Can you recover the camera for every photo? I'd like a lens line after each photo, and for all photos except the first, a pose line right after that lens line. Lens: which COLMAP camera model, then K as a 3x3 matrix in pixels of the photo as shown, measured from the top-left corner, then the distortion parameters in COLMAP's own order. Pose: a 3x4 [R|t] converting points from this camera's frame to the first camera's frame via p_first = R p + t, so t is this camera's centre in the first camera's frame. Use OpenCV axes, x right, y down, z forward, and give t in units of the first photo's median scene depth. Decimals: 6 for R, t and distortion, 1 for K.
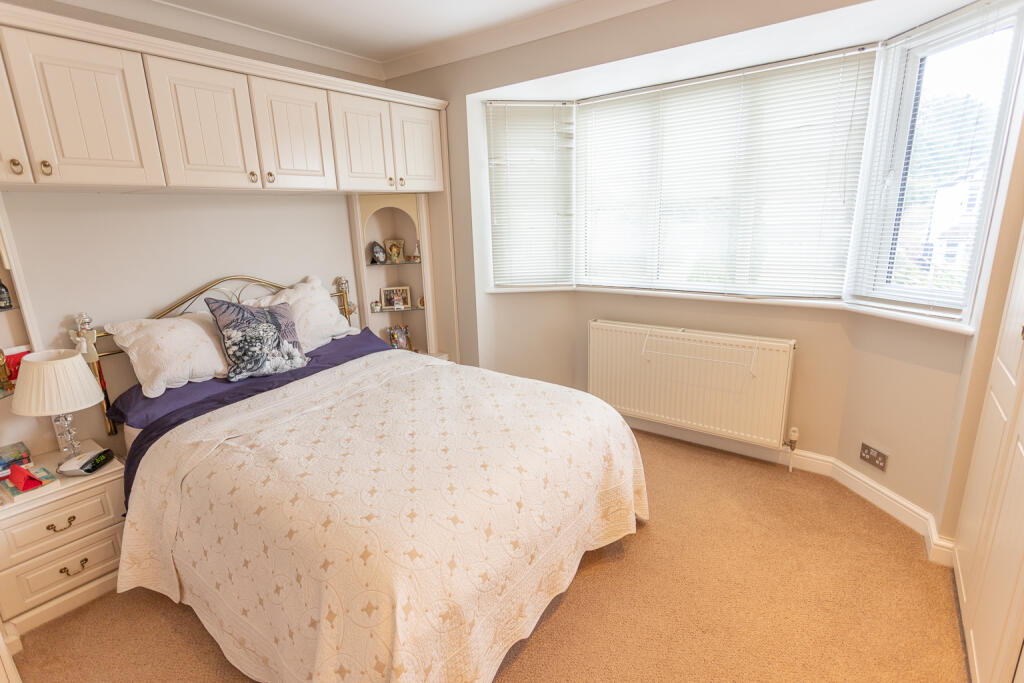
lens RADIAL K [[477.5, 0, 516.9], [0, 477.5, 336.8], [0, 0, 1]] dist [0.004384, 0.000475]
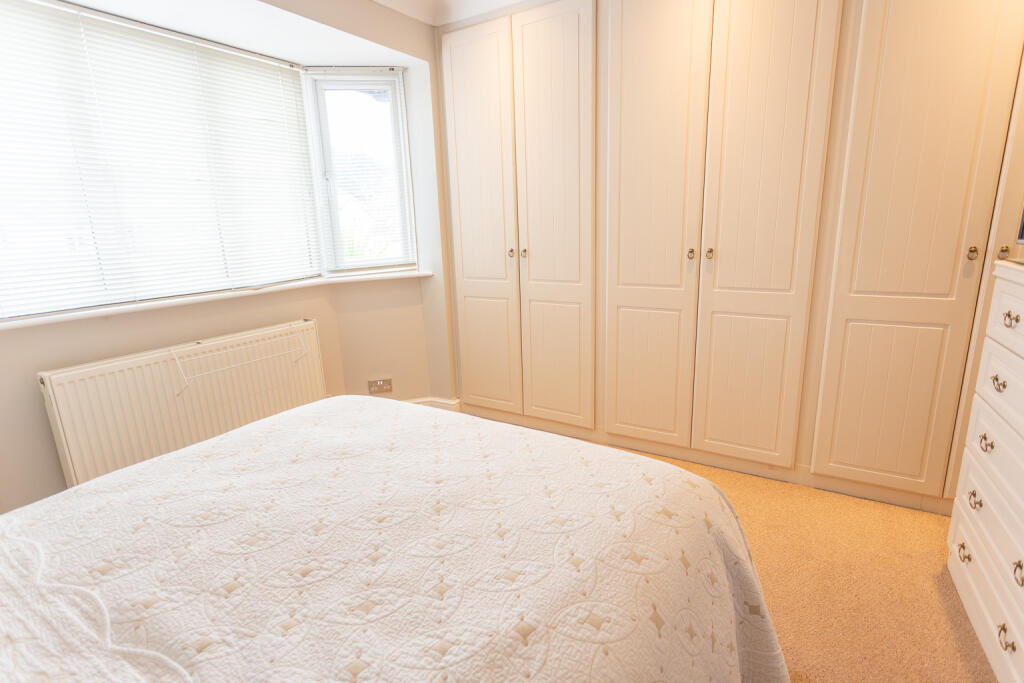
lens RADIAL K [[507.6, 0, 481.0], [0, 507.6, 340.3], [0, 0, 1]] dist [0.002070, 0.000269]
pose [[-0.034447, -0.185334, 0.982072, -0.650200], [0.282665, 0.940725, 0.187446, -0.057018], [-0.958600, 0.284055, 0.019983, 0.691710]]
